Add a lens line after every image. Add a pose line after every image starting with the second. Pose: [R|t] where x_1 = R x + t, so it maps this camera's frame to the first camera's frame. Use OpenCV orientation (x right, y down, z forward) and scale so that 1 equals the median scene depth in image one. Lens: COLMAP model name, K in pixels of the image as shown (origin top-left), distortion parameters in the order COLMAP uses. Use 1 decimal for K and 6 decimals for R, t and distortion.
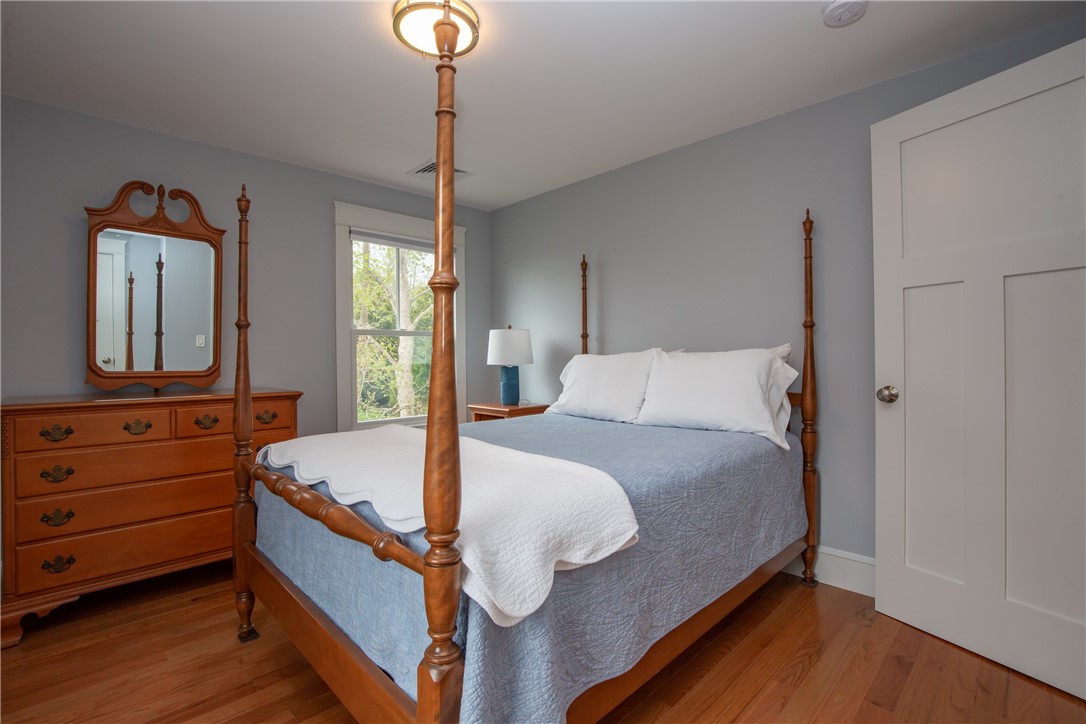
lens RADIAL K [[498.1, 0, 556.1], [0, 498.1, 355.2], [0, 0, 1]] dist [-0.022703, 0.000069]
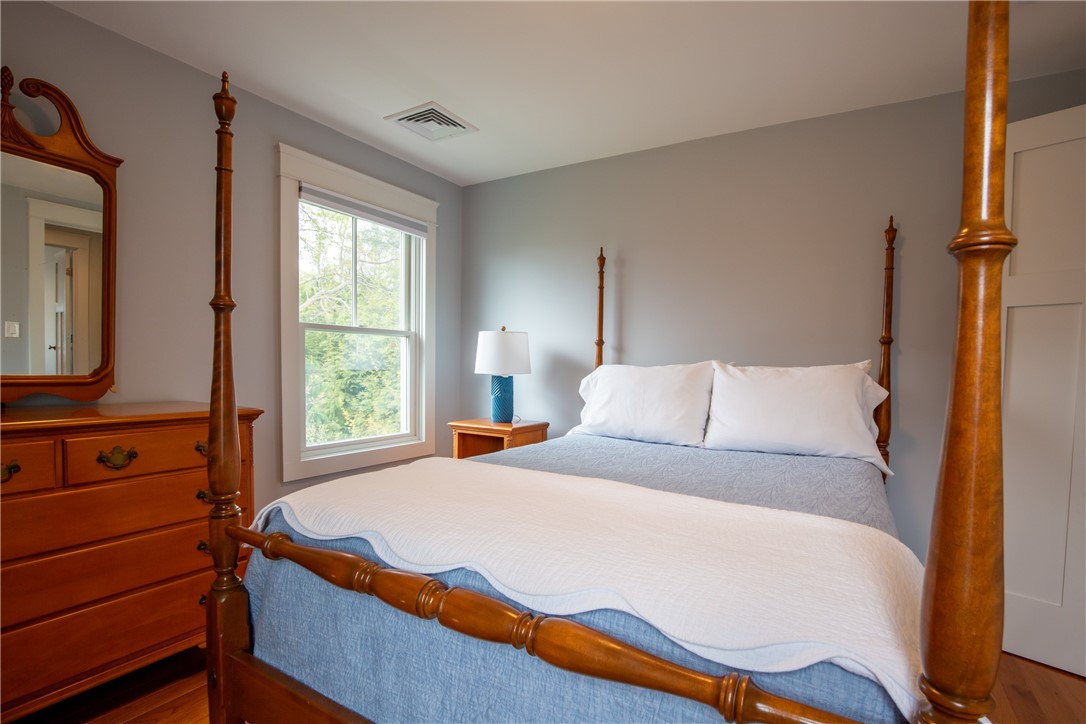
lens RADIAL K [[511.0, 0, 575.6], [0, 511.0, 387.0], [0, 0, 1]] dist [-0.020653, 0.000681]
pose [[0.964428, 0.015201, 0.263909, -0.283097], [-0.027551, 0.998688, 0.043160, 0.000405], [-0.262907, -0.048896, 0.963581, 0.205402]]
